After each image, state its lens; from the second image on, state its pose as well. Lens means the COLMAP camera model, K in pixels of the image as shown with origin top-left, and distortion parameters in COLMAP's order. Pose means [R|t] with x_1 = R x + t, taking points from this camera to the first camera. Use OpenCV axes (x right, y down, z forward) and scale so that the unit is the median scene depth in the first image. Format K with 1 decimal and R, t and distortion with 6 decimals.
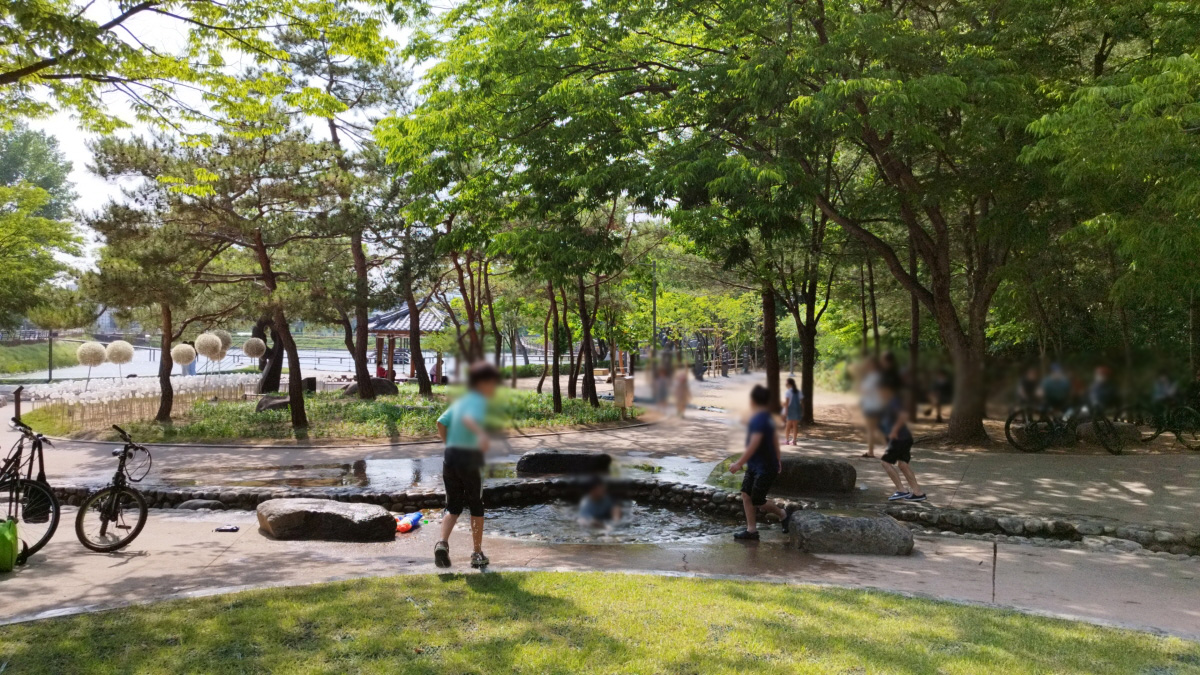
lens RADIAL K [[840.6, 0, 598.9], [0, 840.6, 331.6], [0, 0, 1]] dist [-0.004788, -0.004816]
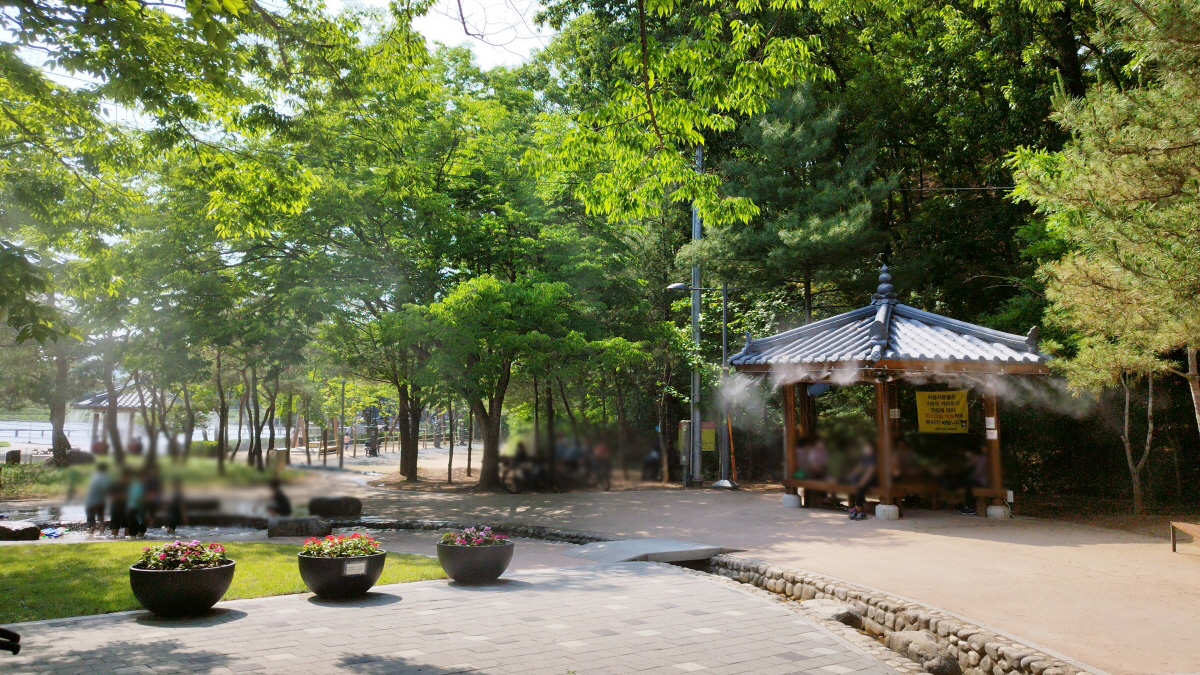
lens RADIAL K [[840.6, 0, 598.9], [0, 840.6, 331.6], [0, 0, 1]] dist [-0.004788, -0.004816]
pose [[0.966718, 0.036702, 0.253199, 0.120812], [-0.013914, 0.995735, -0.091210, -0.011734], [-0.255466, 0.084651, 0.963105, -0.285259]]
